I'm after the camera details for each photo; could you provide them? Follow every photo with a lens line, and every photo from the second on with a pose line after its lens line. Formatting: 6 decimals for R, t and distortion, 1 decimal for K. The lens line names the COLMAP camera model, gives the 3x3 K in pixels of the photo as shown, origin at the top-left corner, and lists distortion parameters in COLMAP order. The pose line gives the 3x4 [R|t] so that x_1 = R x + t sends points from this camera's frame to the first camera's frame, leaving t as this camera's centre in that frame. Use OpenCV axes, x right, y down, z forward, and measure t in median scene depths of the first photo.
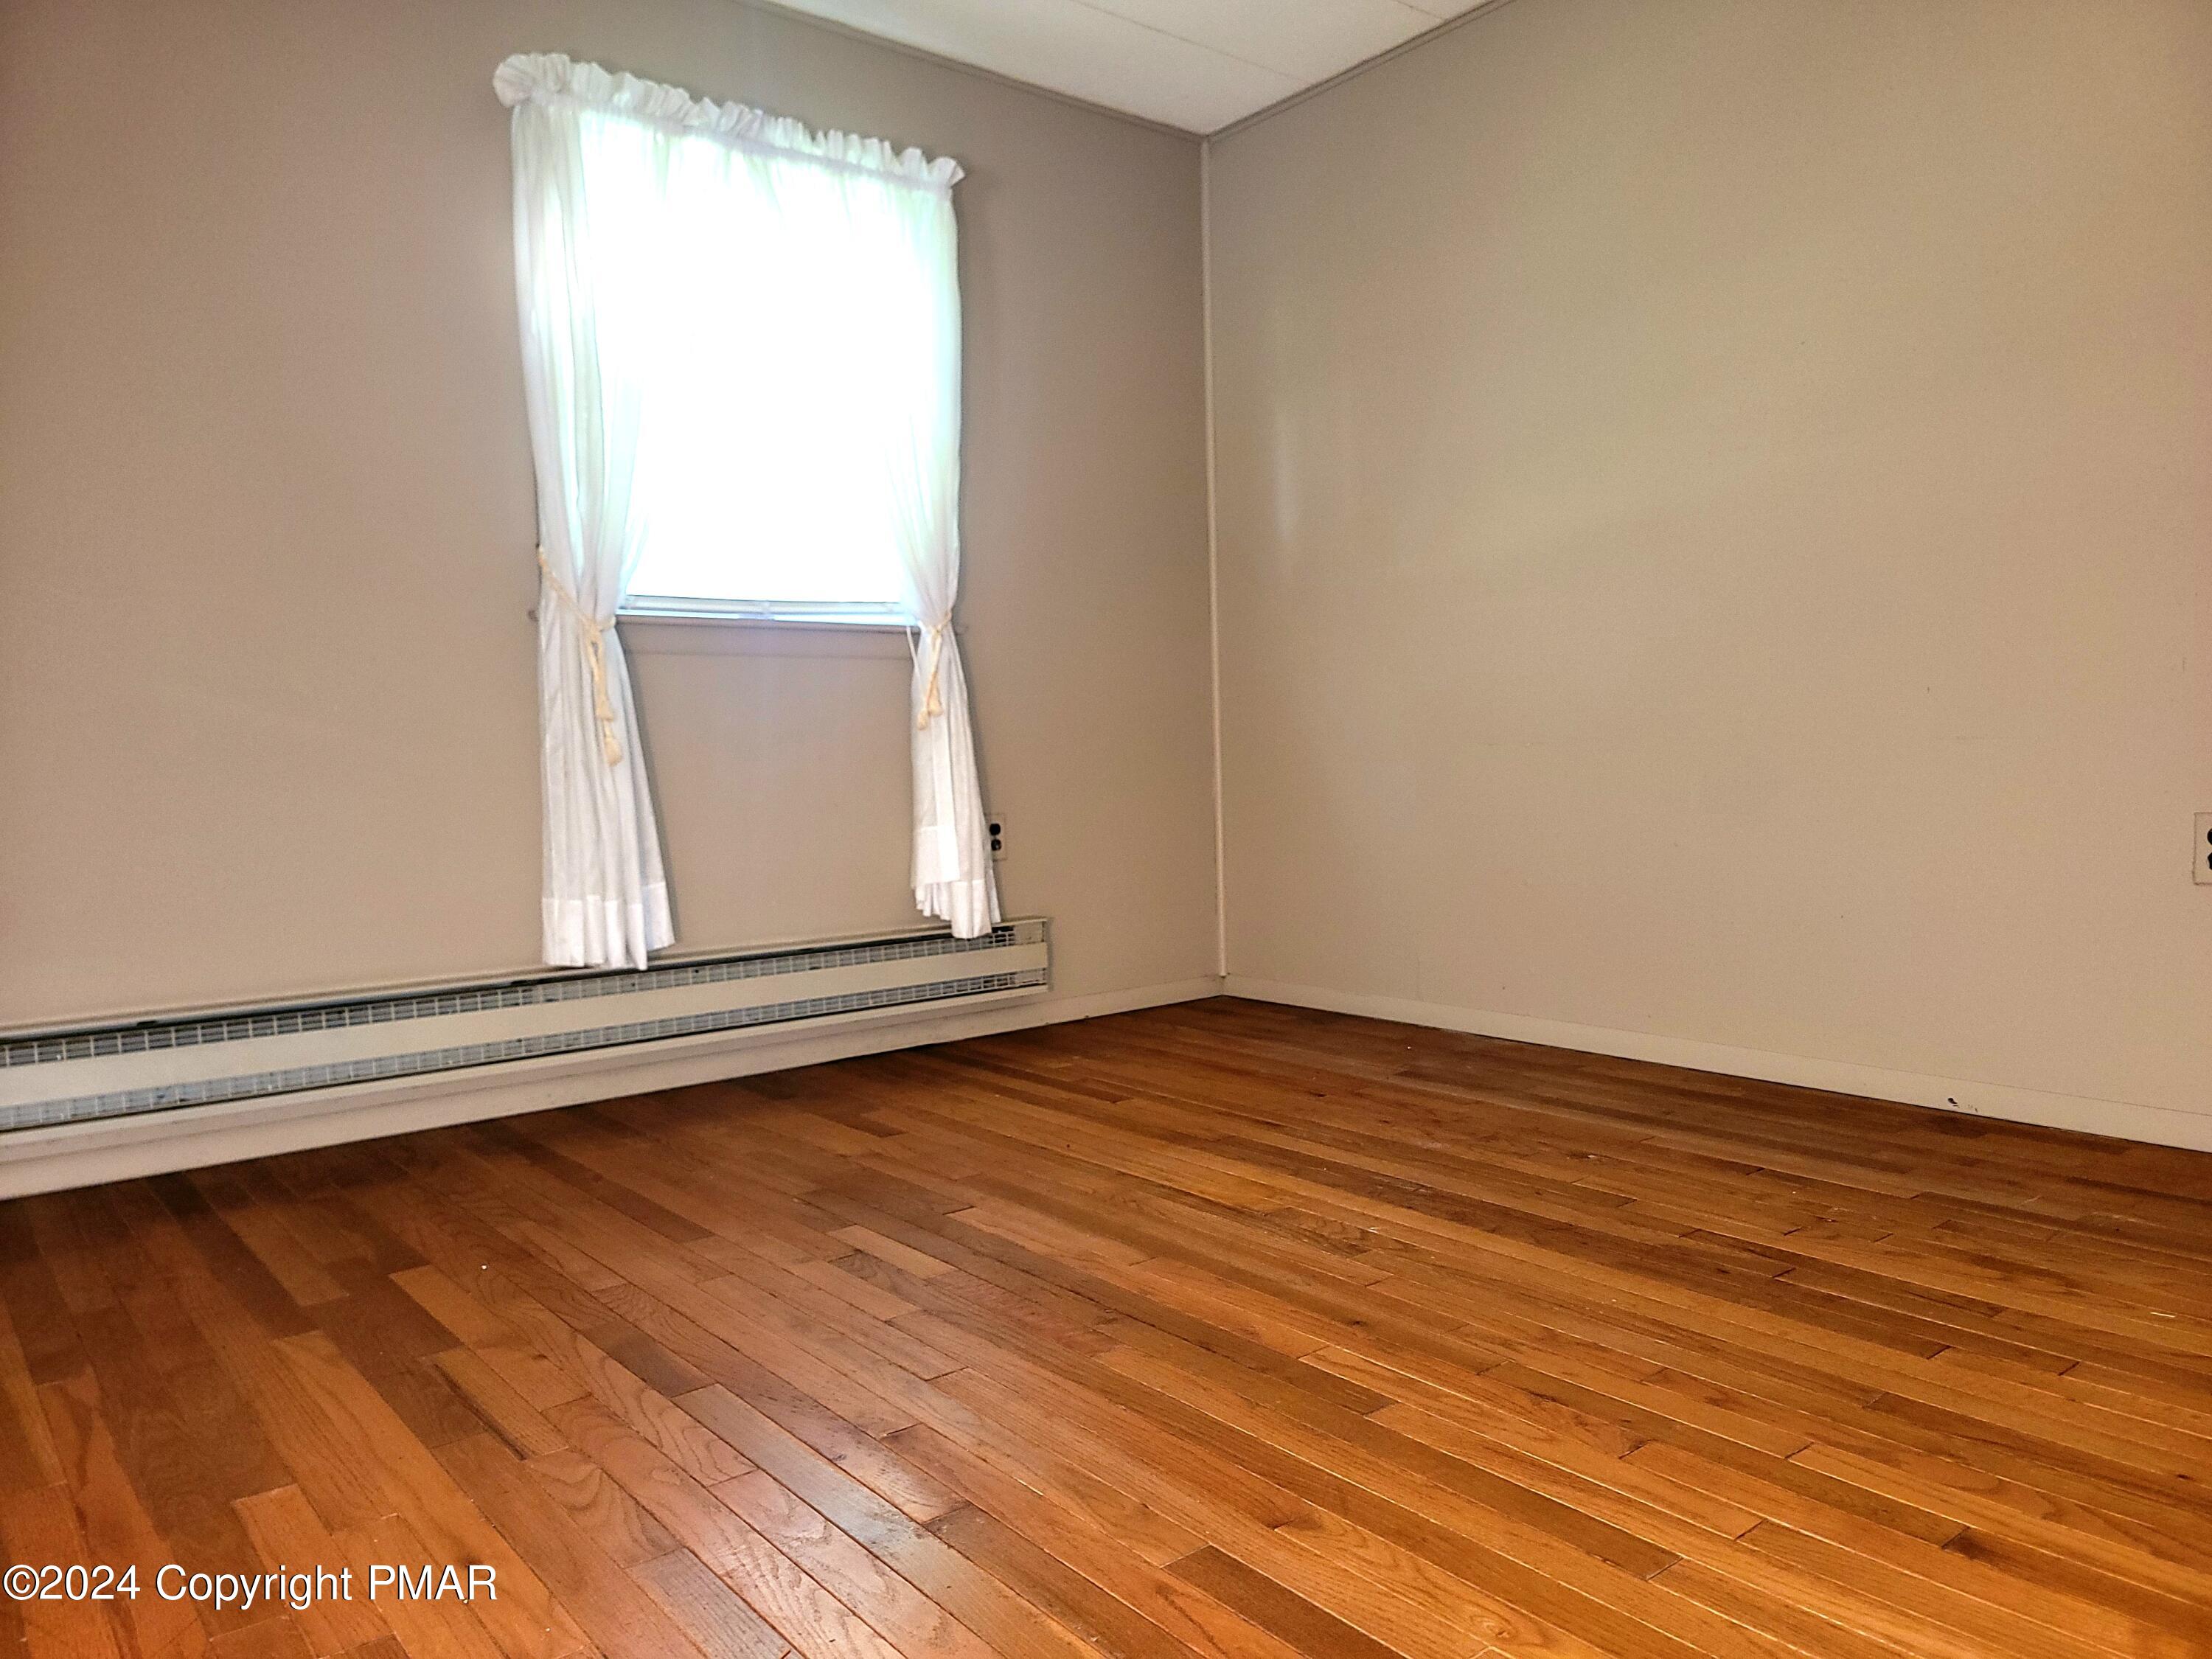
lens RADIAL K [[1558.6, 0, 1106.0], [0, 1558.6, 829.5], [0, 0, 1]] dist [0.041321, -0.006003]
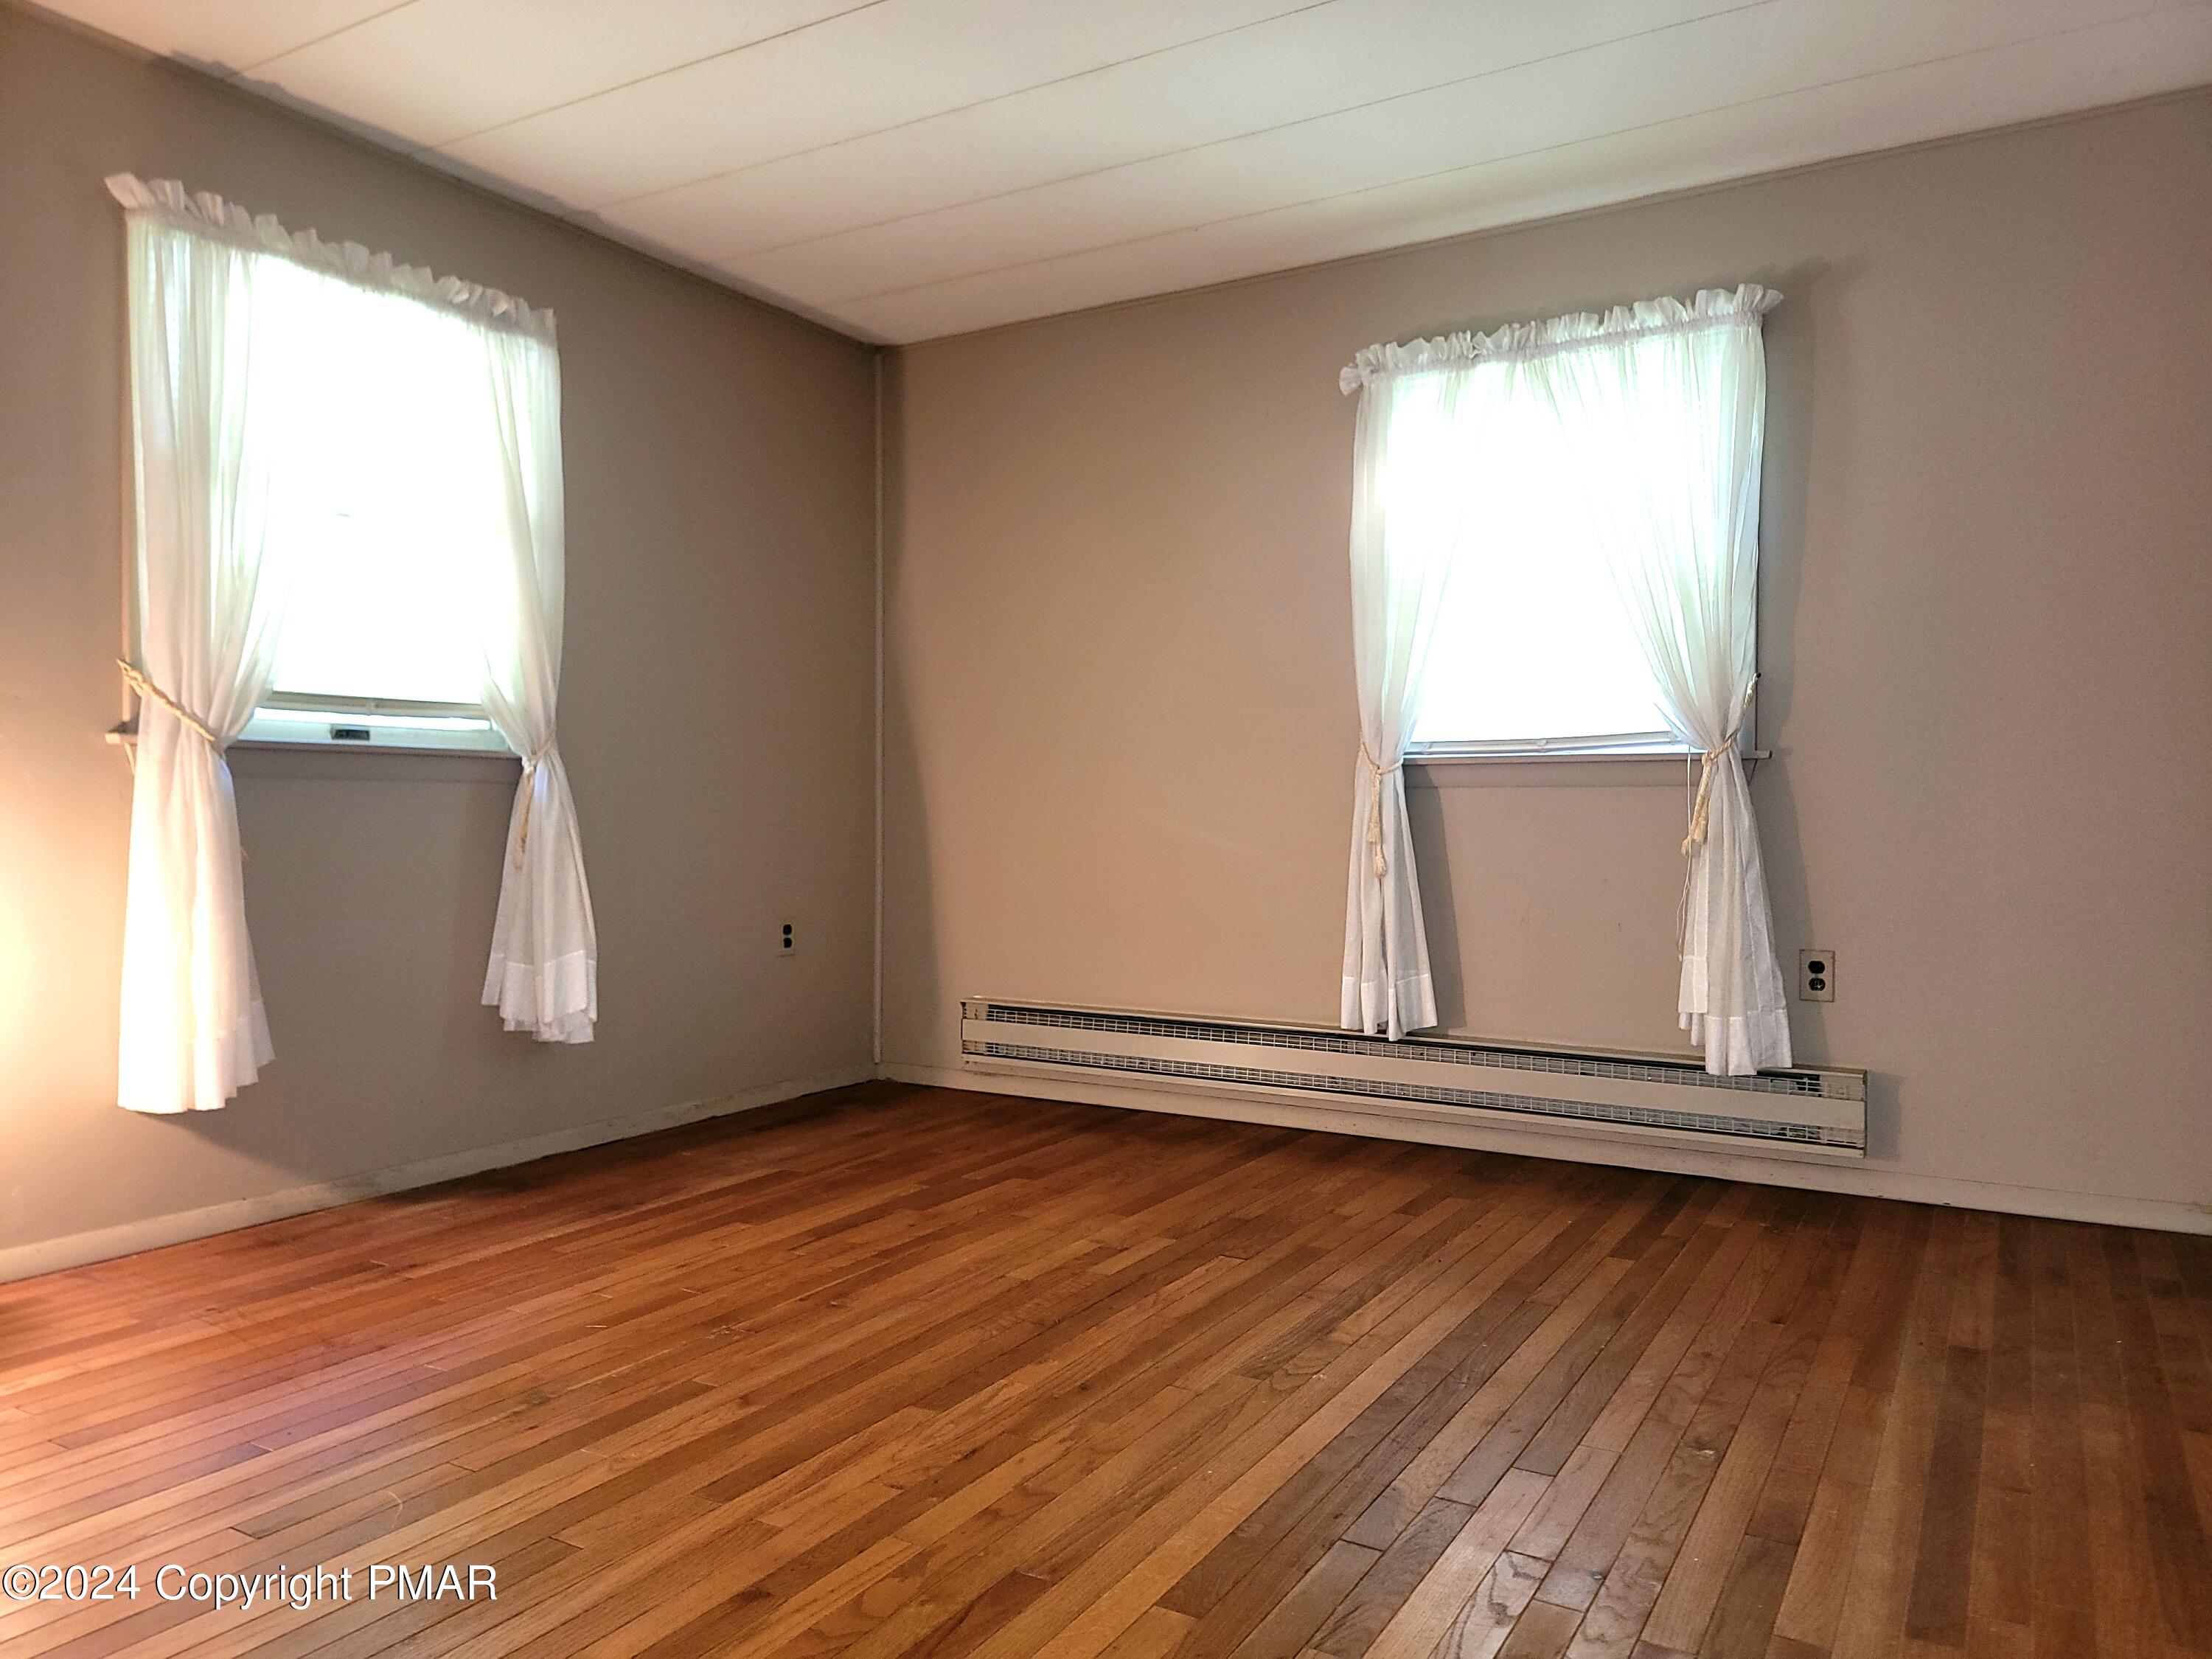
lens RADIAL K [[1541.8, 0, 1105.7], [0, 1541.8, 791.9], [0, 0, 1]] dist [0.056696, 0.001458]
pose [[0.351618, 0.014962, -0.936024, 0.807993], [-0.060216, 0.998163, -0.006665, -0.090445], [0.934205, 0.058707, 0.351873, 0.346872]]
